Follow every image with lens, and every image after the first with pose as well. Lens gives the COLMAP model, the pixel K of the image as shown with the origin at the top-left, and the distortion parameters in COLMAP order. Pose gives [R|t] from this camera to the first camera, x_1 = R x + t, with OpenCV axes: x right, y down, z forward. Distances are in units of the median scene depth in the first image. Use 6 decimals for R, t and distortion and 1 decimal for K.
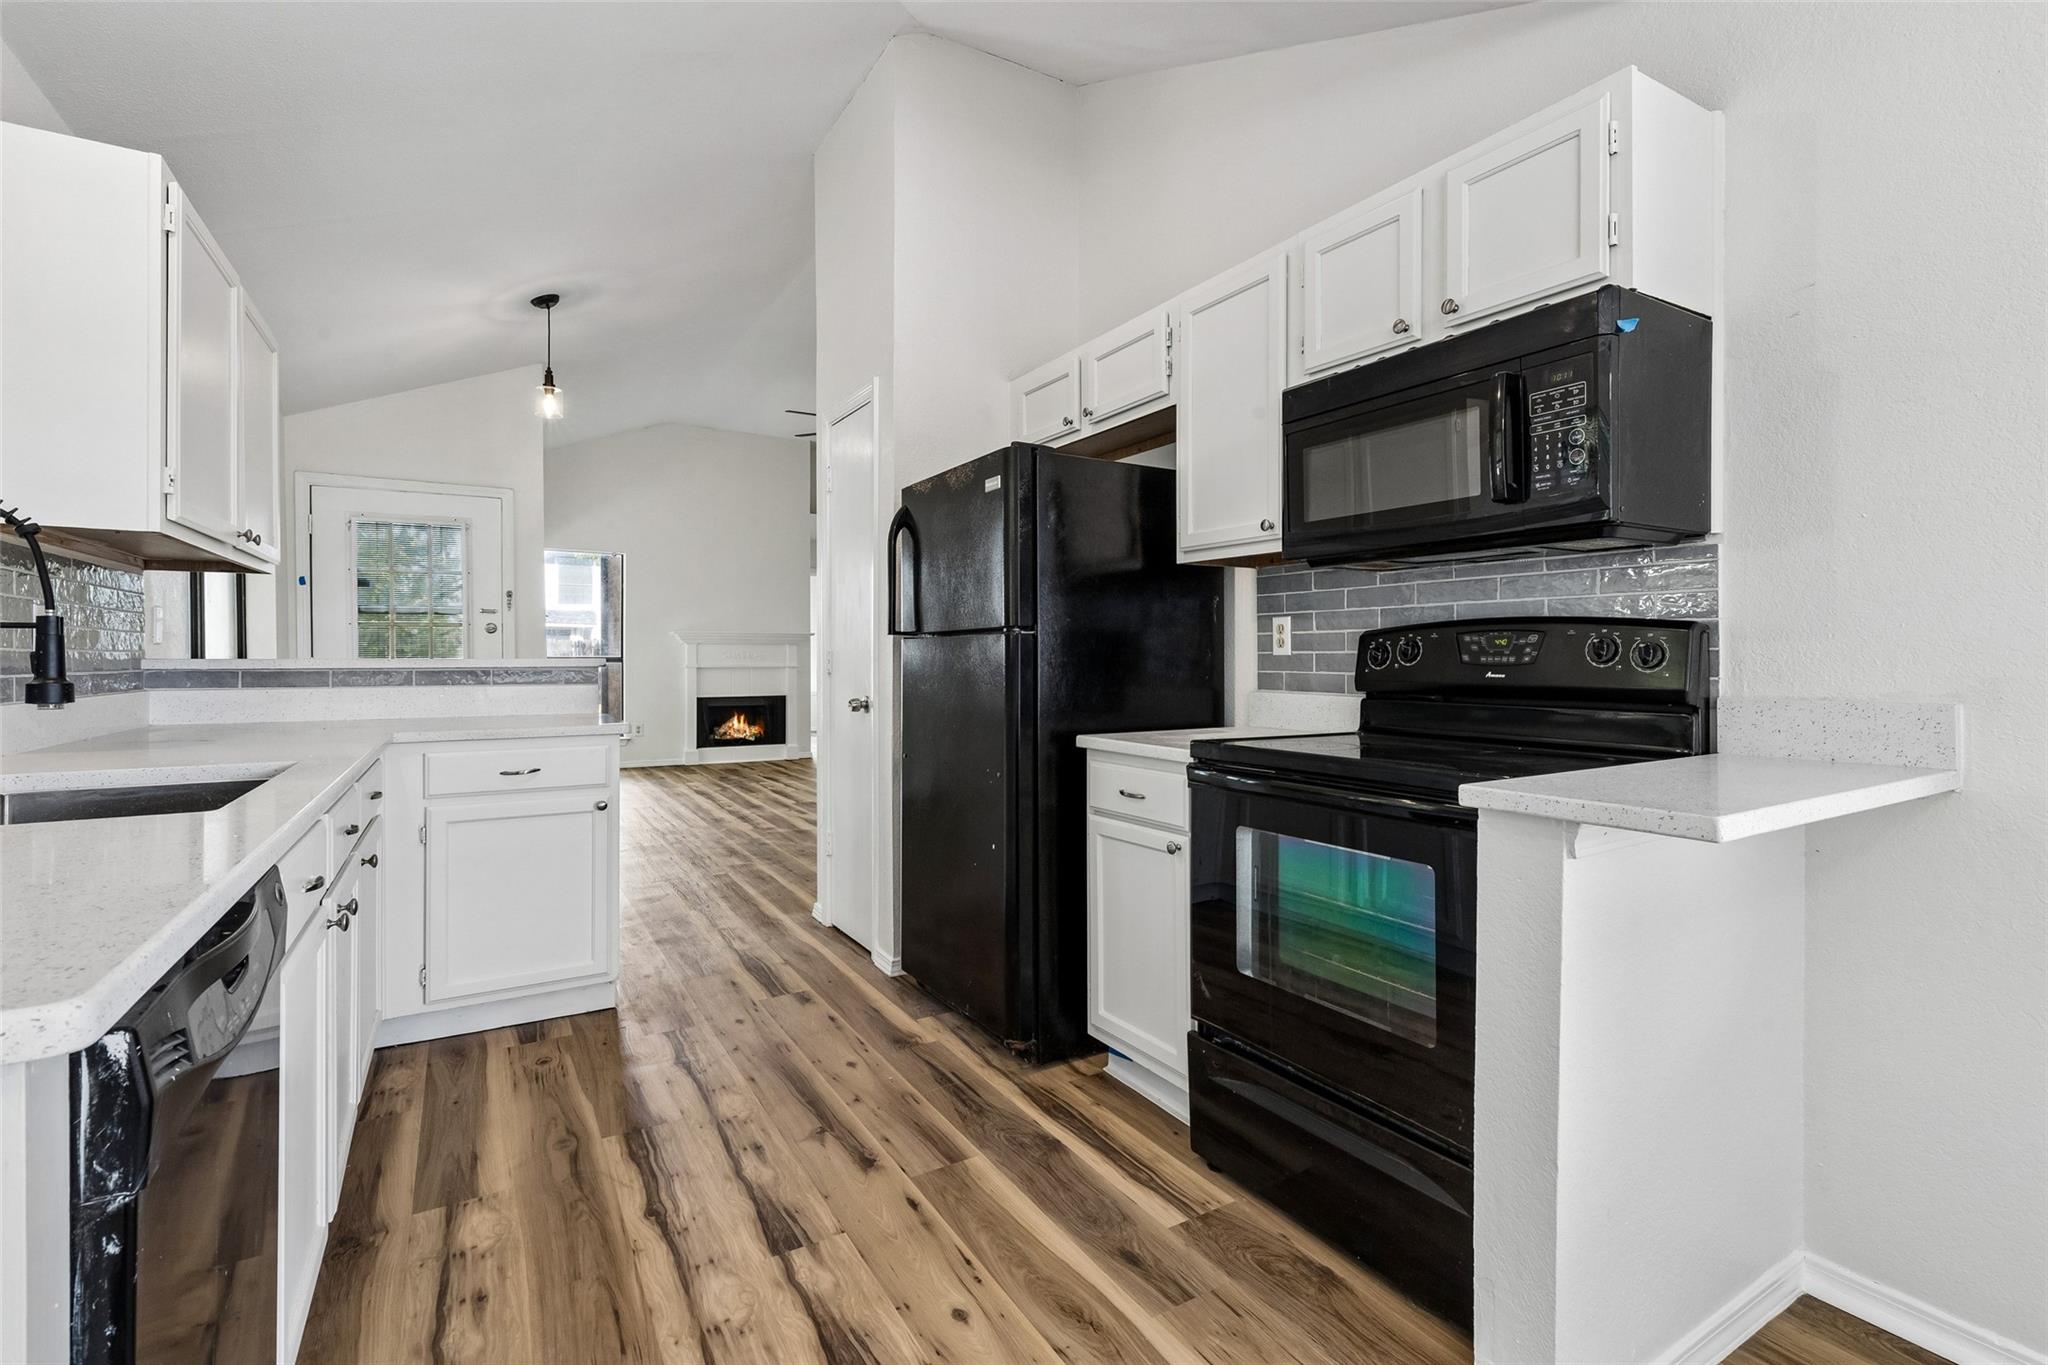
lens RADIAL K [[926.2, 0, 1044.9], [0, 926.2, 651.7], [0, 0, 1]] dist [0.004428, 0.000587]
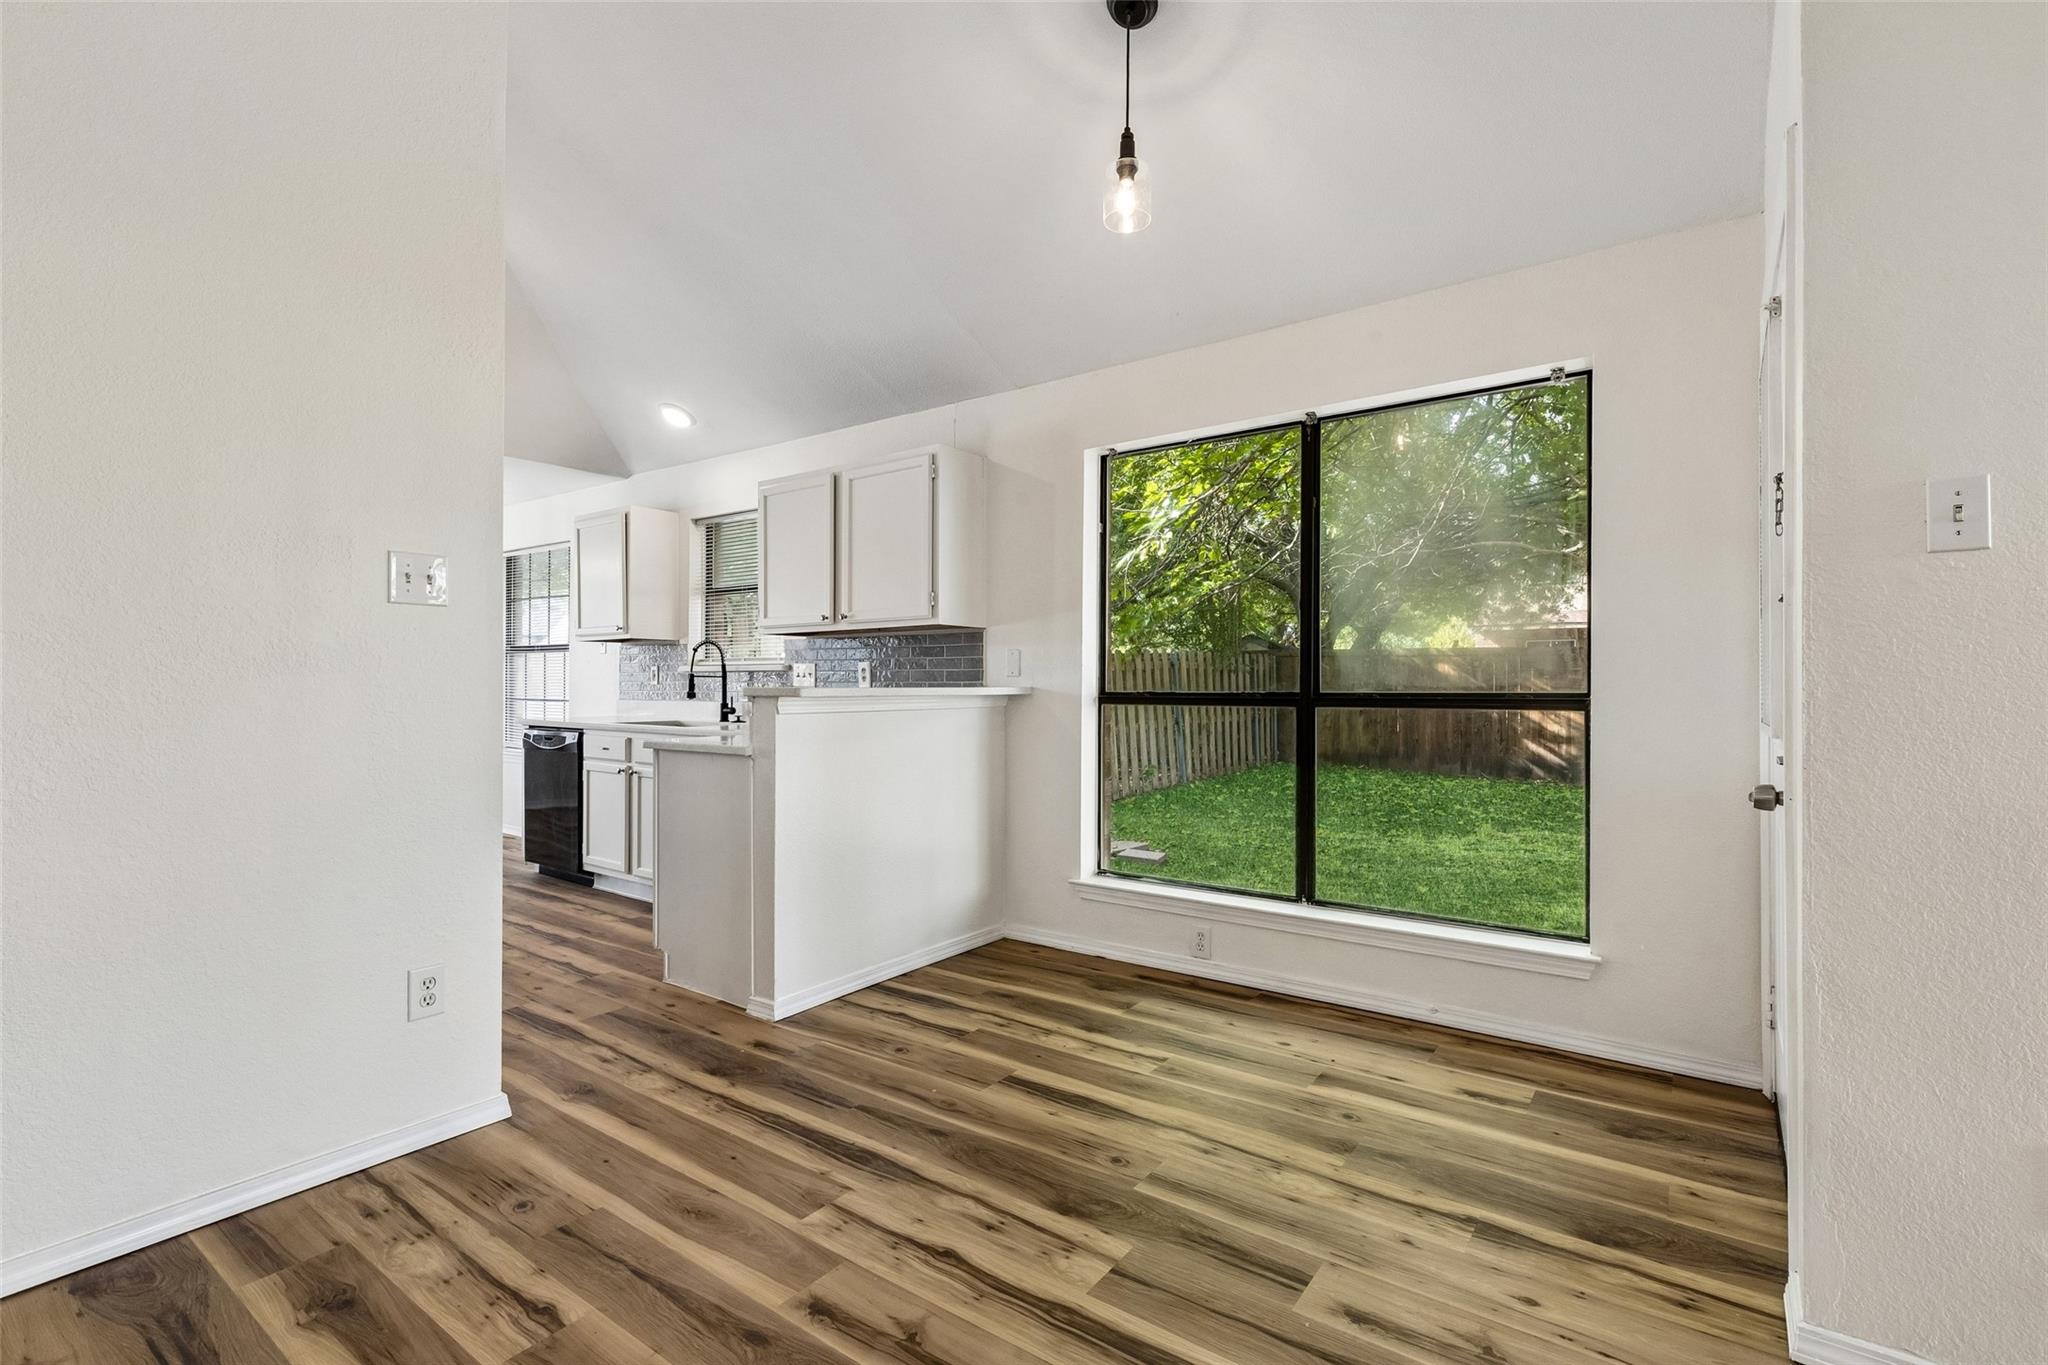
lens RADIAL K [[926.2, 0, 1047.3], [0, 926.2, 683.1], [0, 0, 1]] dist [0.004428, 0.000587]
pose [[-0.921899, 0.000613, -0.387430, -0.517956], [0.003253, 0.999976, -0.006159, 0.012886], [0.387417, -0.006938, -0.921878, 2.598279]]
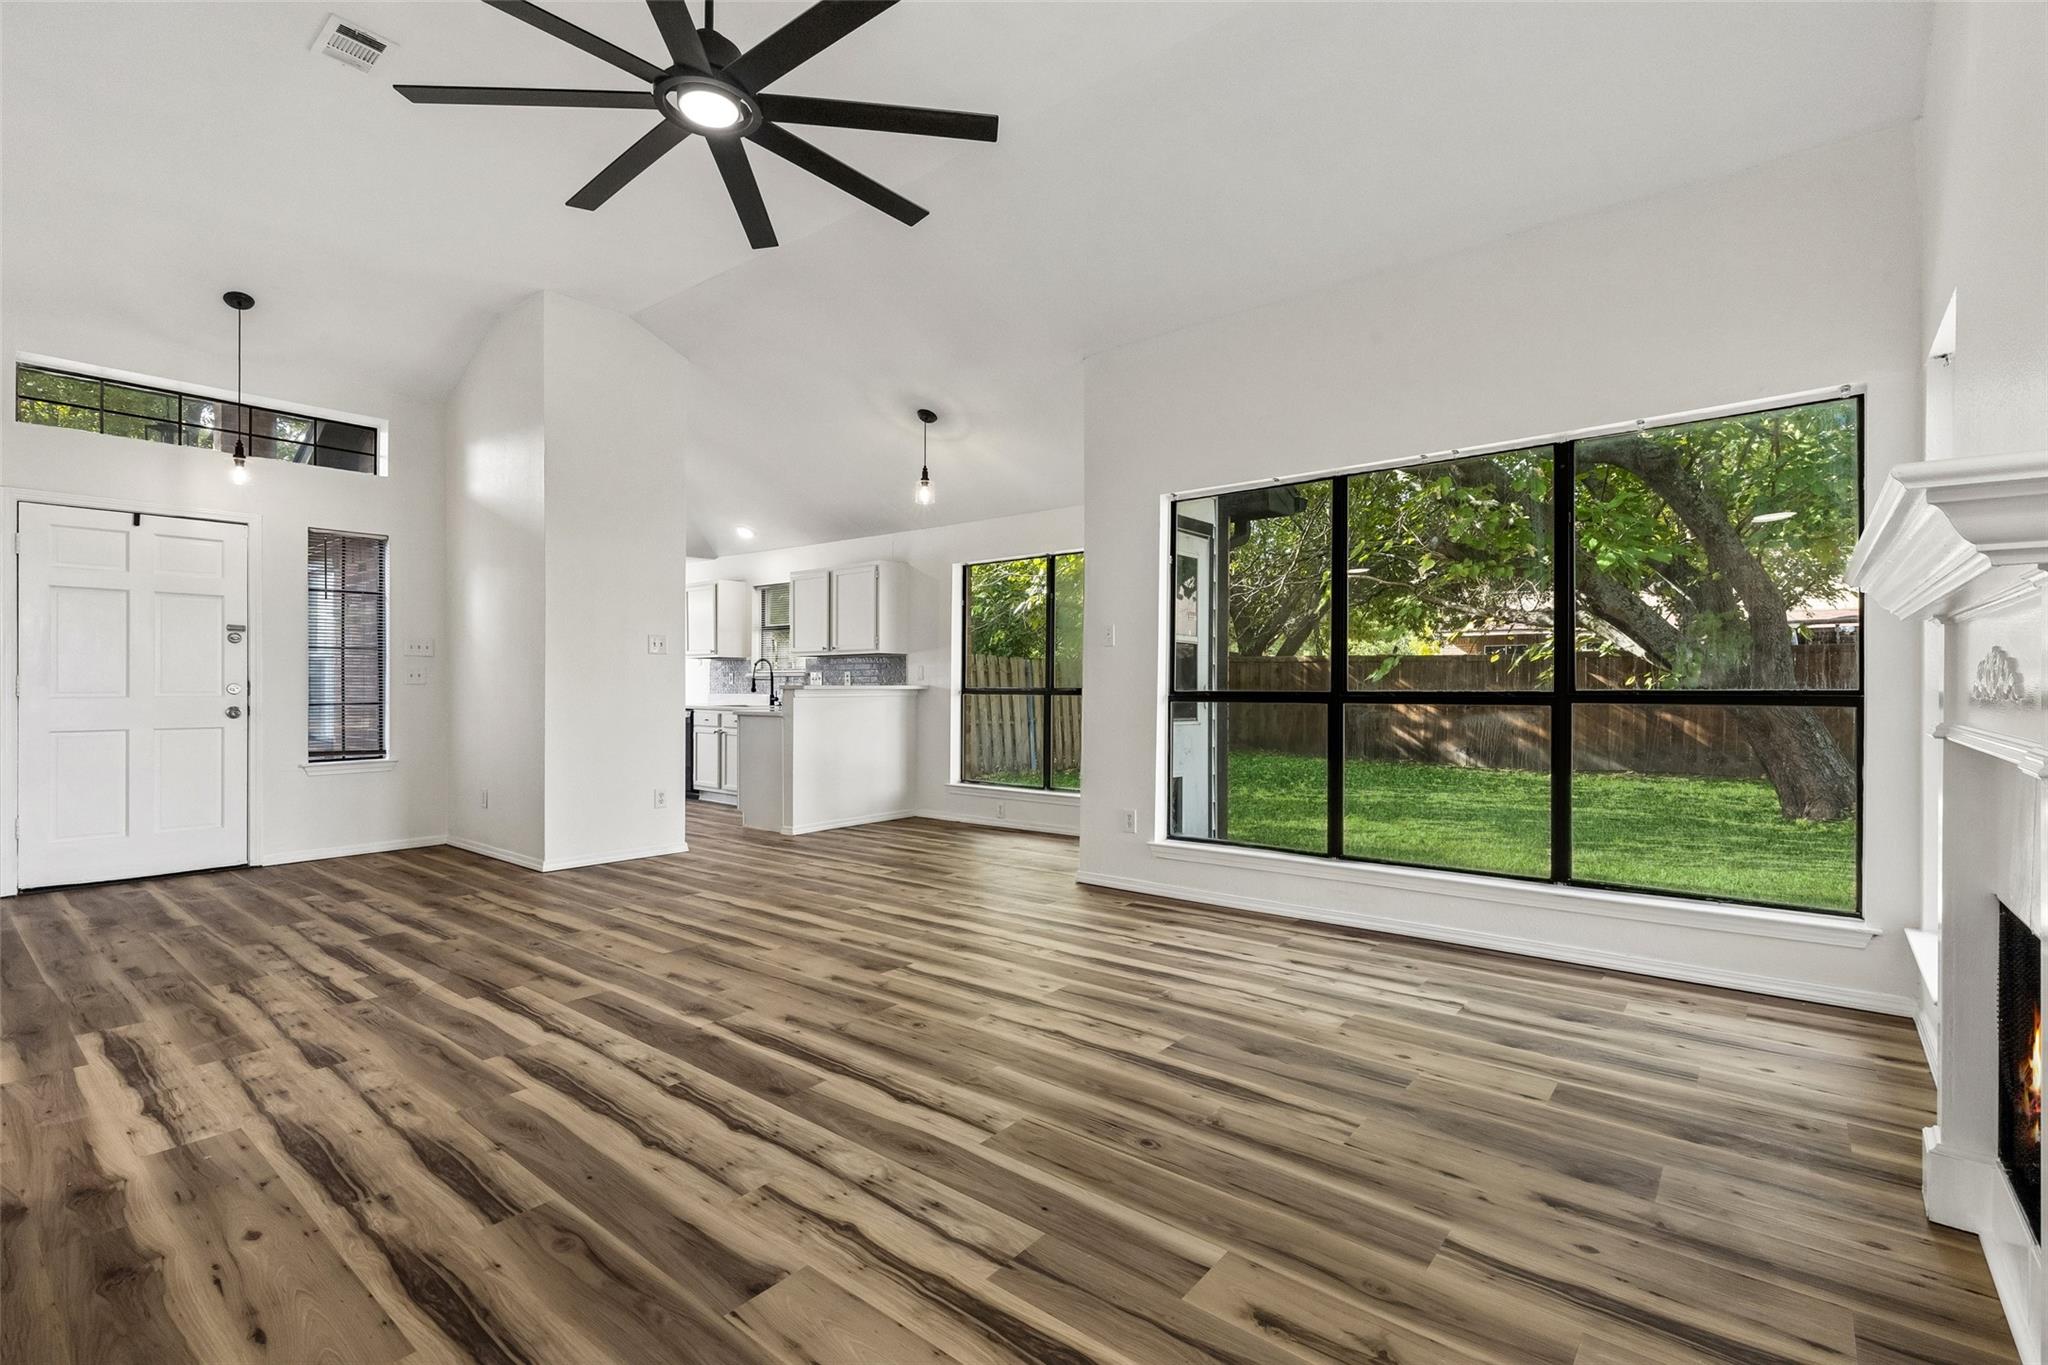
lens RADIAL K [[926.2, 0, 1031.3], [0, 926.2, 683.2], [0, 0, 1]] dist [0.004428, 0.000587]
pose [[-0.945517, 0.001227, -0.325569, -0.438758], [0.003105, 0.999981, -0.005248, 0.019677], [0.325557, -0.005972, -0.945504, 4.080770]]
